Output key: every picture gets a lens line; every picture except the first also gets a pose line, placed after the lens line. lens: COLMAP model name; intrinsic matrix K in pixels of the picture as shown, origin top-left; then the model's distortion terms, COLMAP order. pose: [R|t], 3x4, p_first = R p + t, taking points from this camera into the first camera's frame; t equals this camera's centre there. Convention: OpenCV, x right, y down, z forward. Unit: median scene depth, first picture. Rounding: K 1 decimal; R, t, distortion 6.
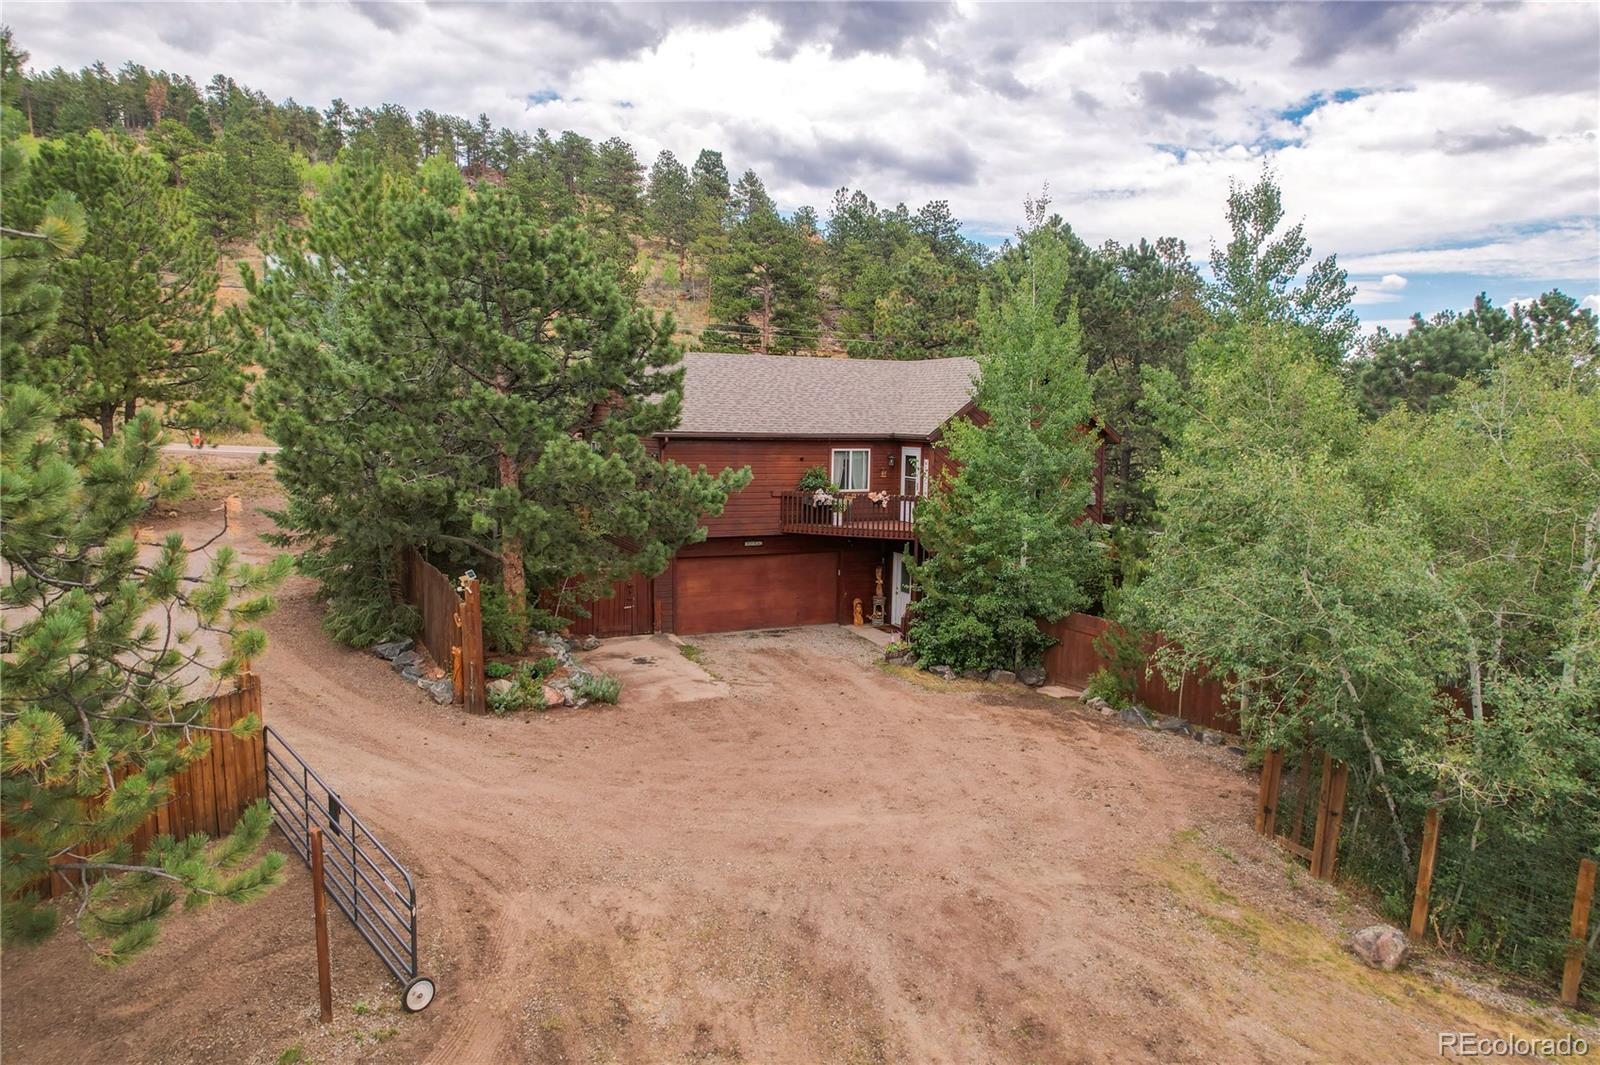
lens RADIAL K [[1033.7, 0, 800.0], [0, 1033.7, 532.5], [0, 0, 1]] dist [-0.076297, 0.064536]
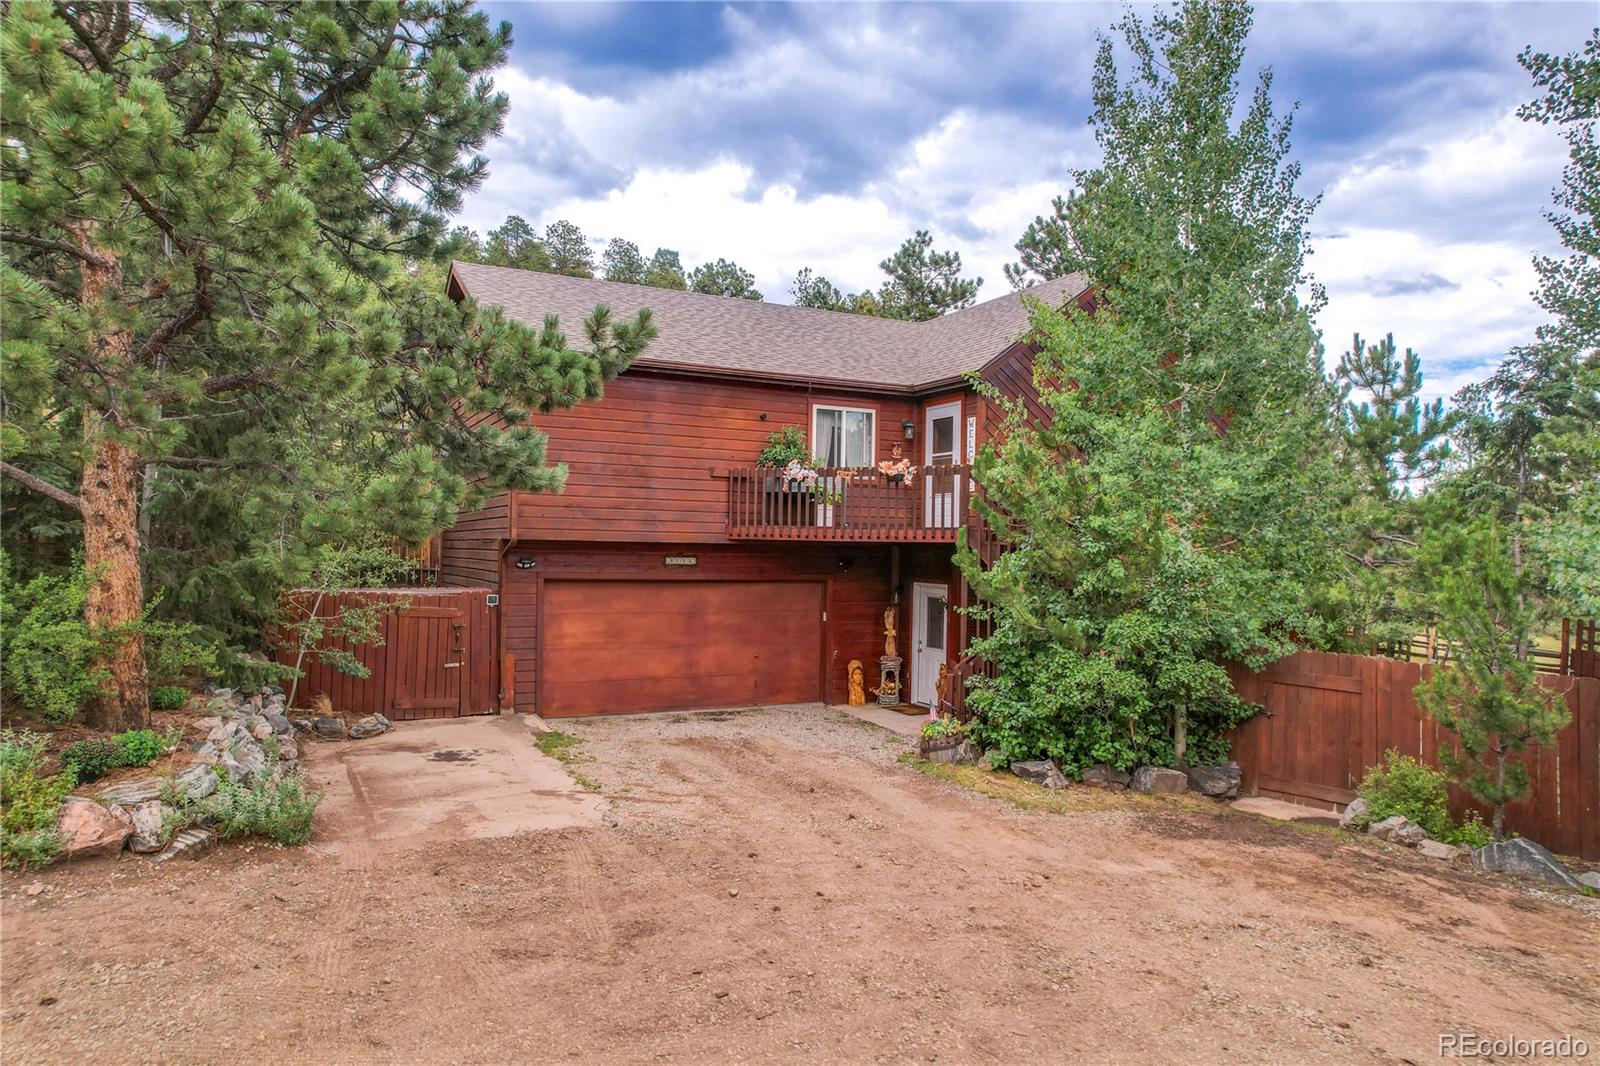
lens RADIAL K [[1033.7, 0, 800.0], [0, 1033.7, 533.0], [0, 0, 1]] dist [-0.076297, 0.064536]
pose [[0.999214, 0.000977, 0.039620, -0.000559], [0.003919, 0.992359, -0.123320, 0.073334], [-0.039438, 0.123378, 0.991576, 0.449294]]
